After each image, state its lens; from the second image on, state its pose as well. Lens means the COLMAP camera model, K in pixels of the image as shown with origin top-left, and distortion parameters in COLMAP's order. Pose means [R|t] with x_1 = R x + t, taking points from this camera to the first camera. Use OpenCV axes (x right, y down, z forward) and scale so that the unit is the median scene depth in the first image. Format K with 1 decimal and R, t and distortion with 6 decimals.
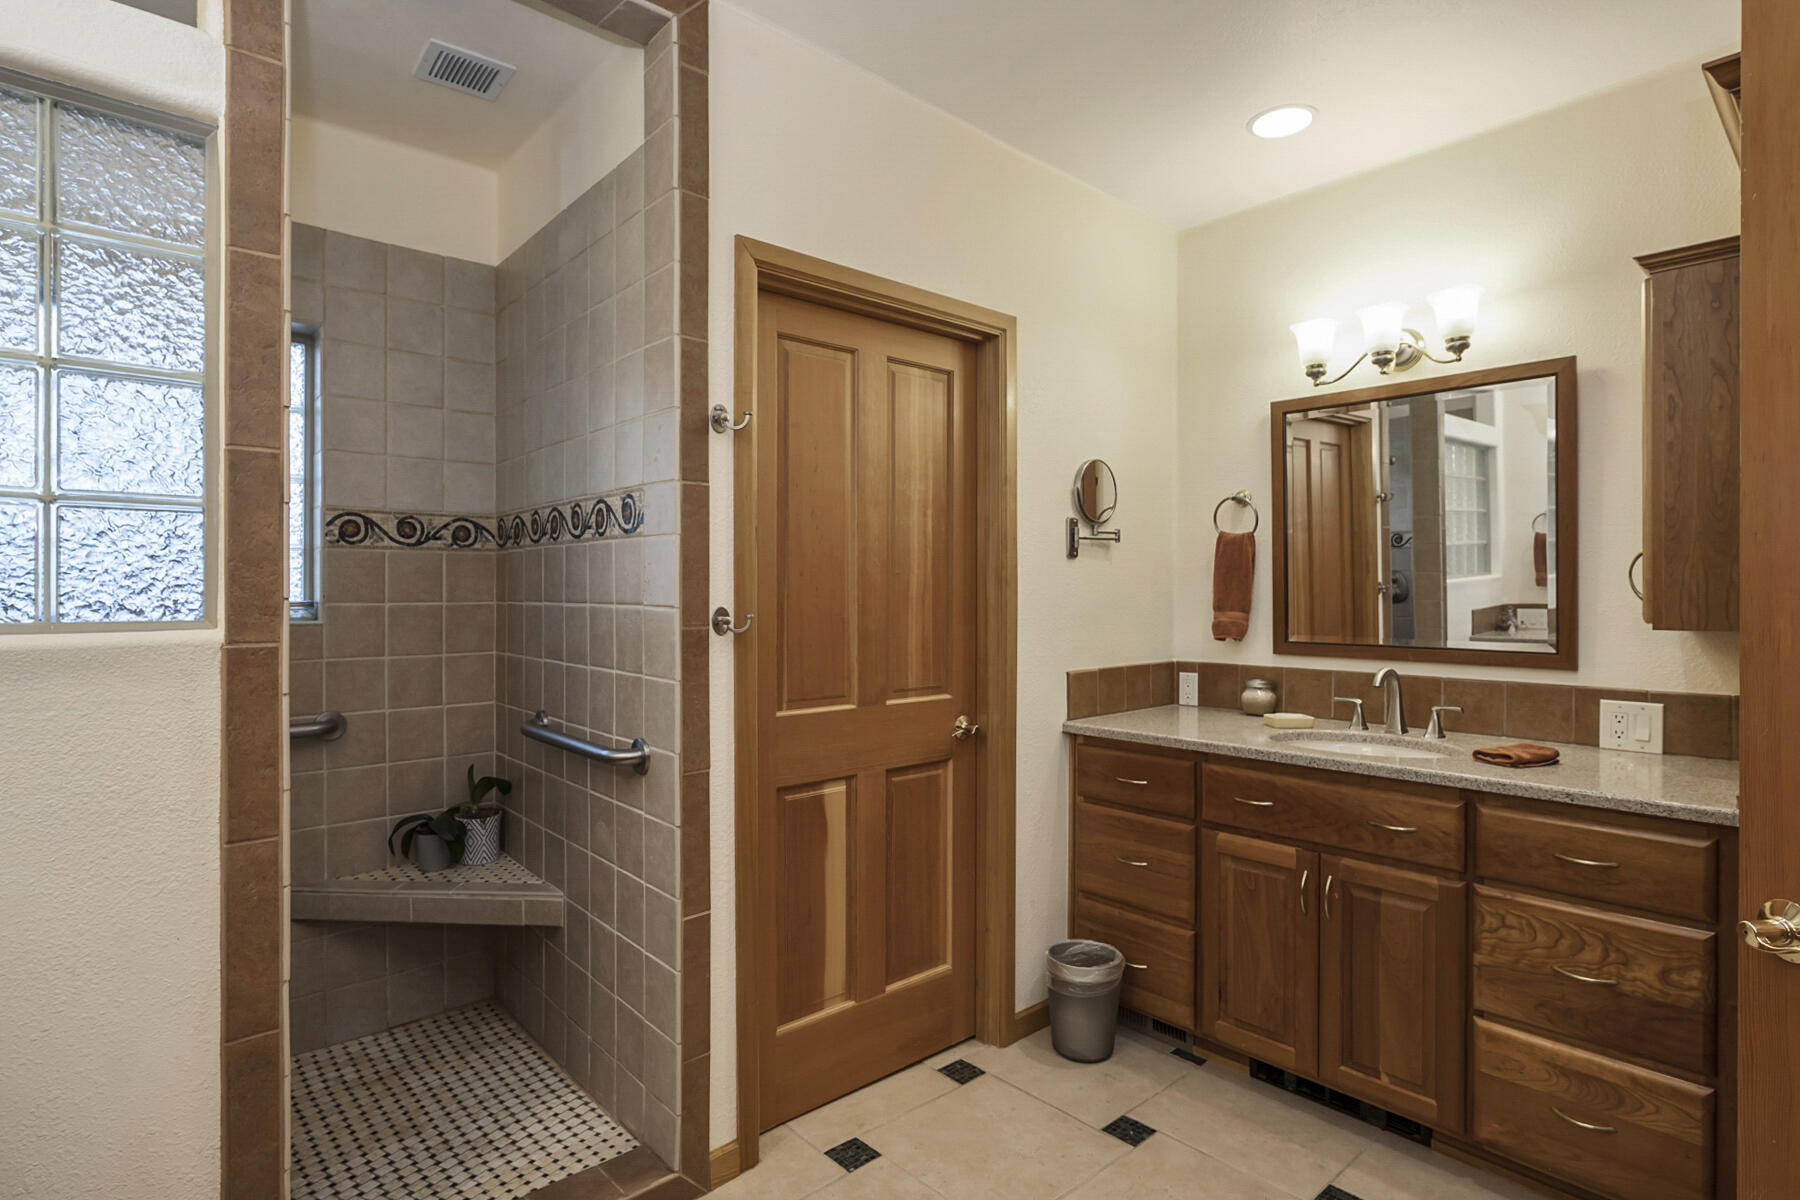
lens RADIAL K [[907.9, 0, 909.3], [0, 907.9, 591.9], [0, 0, 1]] dist [-0.023225, 0.011096]
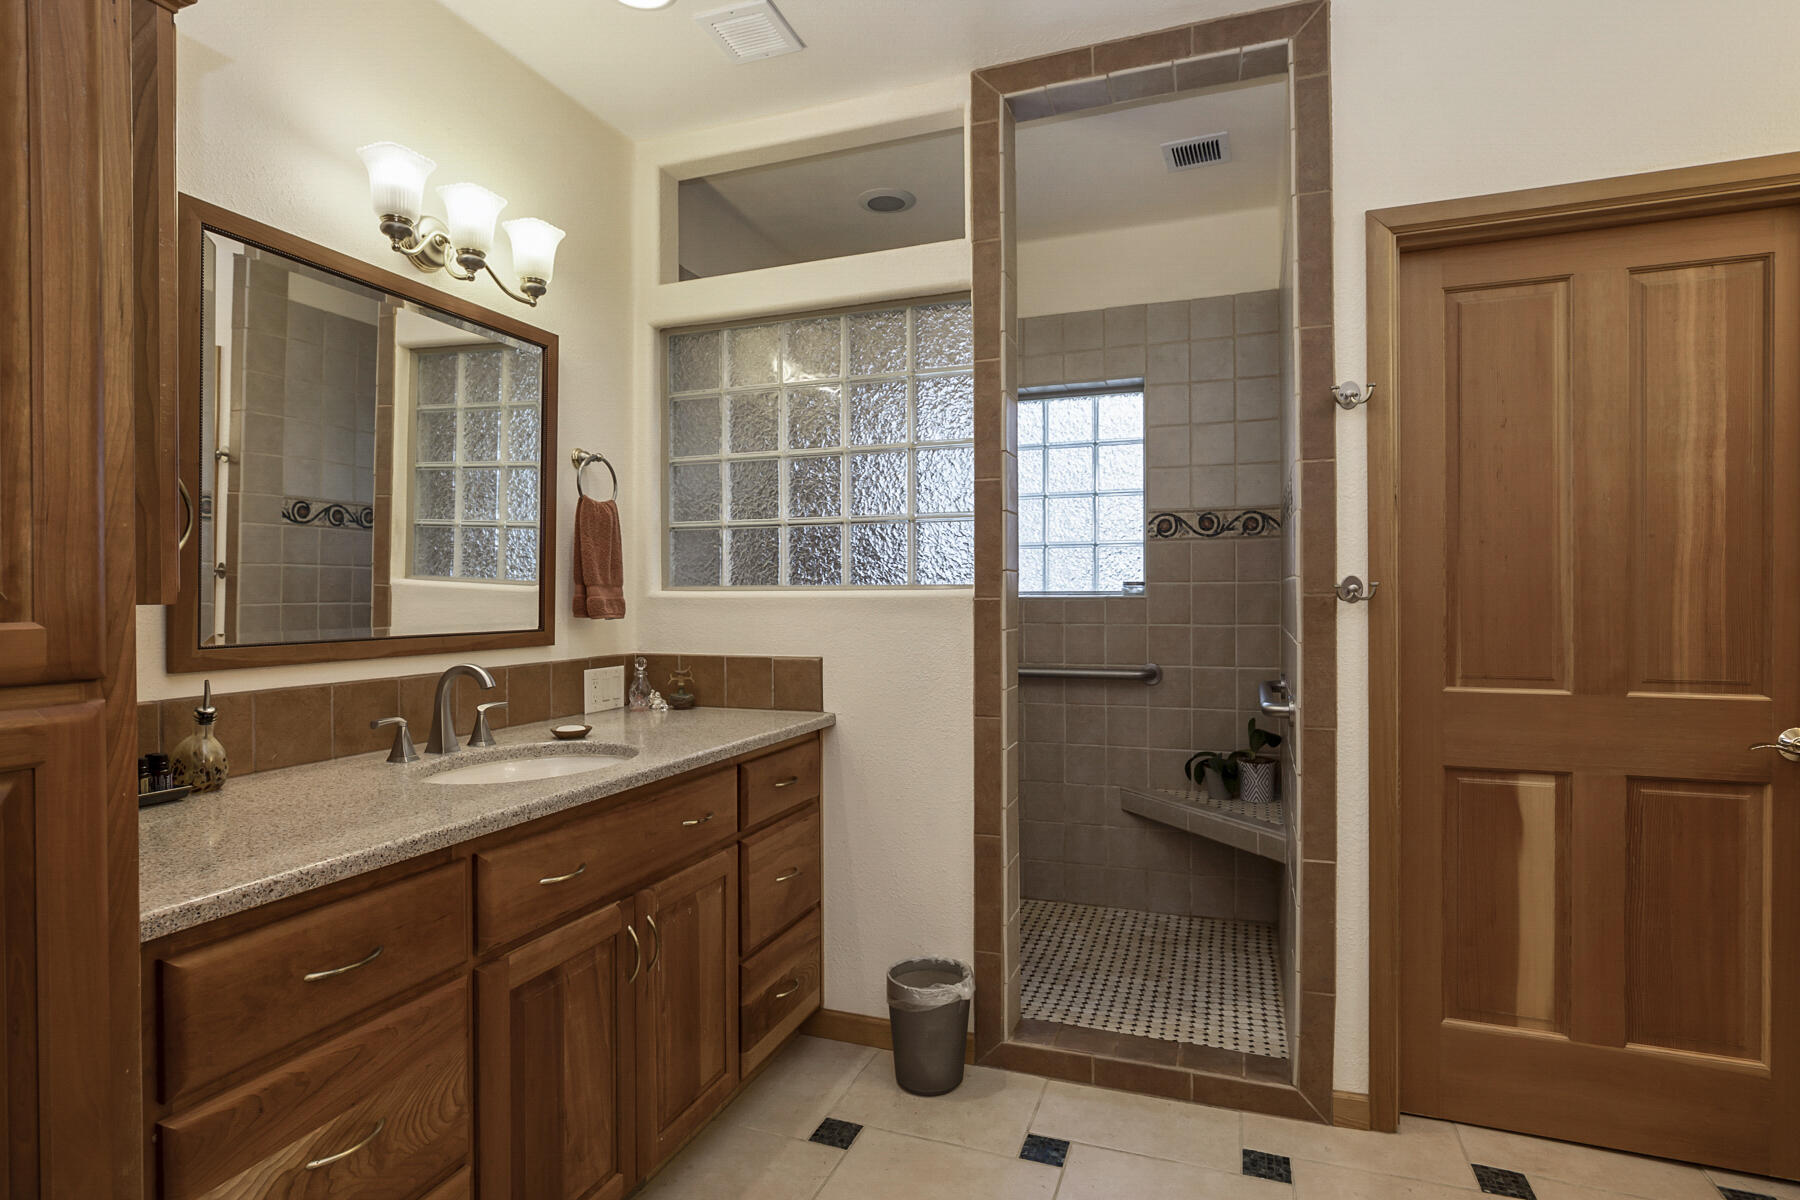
lens RADIAL K [[907.9, 0, 912.3], [0, 907.9, 598.3], [0, 0, 1]] dist [-0.023225, 0.011096]
pose [[0.471656, 0.000814, -0.881782, 0.402657], [0.005812, 0.999975, 0.004032, 0.030478], [0.881763, -0.007027, 0.471640, 0.055239]]
